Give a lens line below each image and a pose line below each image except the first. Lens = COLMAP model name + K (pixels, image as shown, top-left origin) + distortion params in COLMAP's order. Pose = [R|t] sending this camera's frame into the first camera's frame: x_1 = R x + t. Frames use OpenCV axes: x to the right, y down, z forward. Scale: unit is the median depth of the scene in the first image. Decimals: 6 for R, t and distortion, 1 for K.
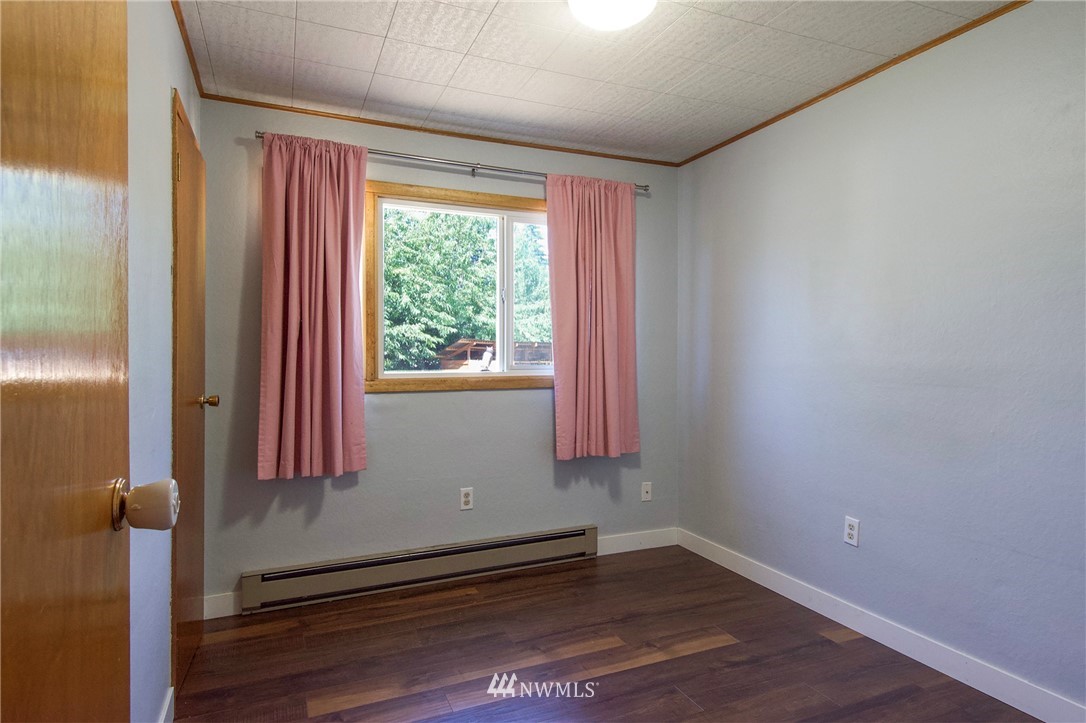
lens RADIAL K [[606.9, 0, 548.0], [0, 606.9, 354.3], [0, 0, 1]] dist [0.033412, -0.027006]
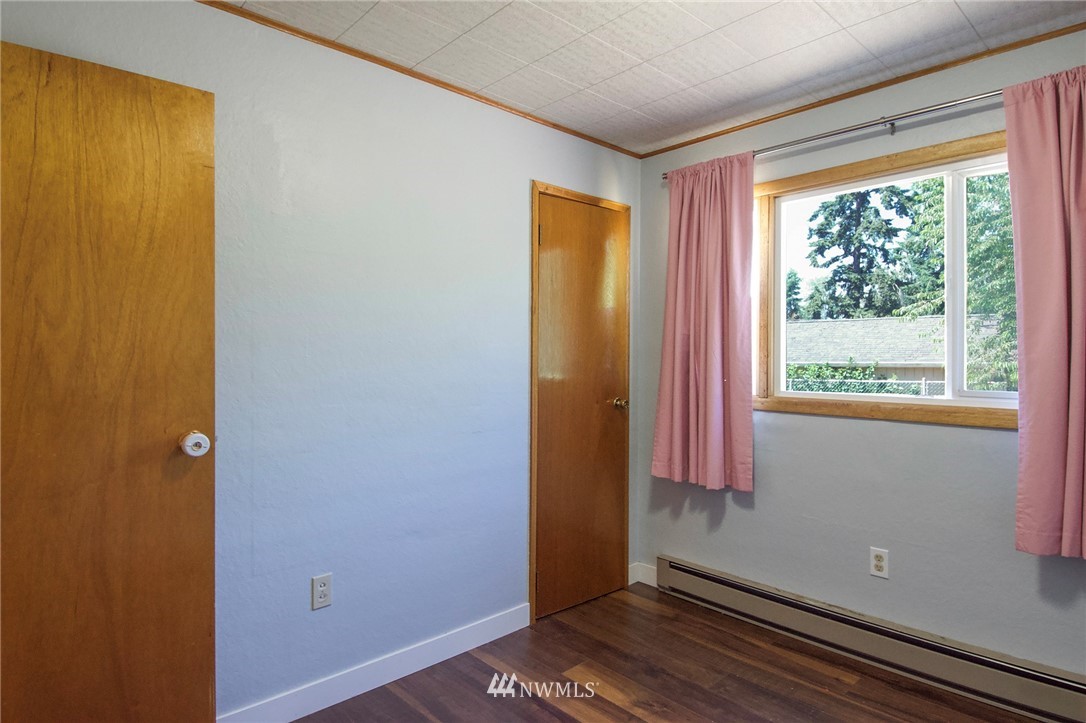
lens RADIAL K [[606.9, 0, 548.0], [0, 606.9, 354.3], [0, 0, 1]] dist [0.033412, -0.027006]
pose [[0.327069, 0.002973, -0.944996, 0.495930], [-0.003437, 0.999992, 0.001956, -0.024481], [0.944994, 0.002609, 0.327077, 0.393405]]
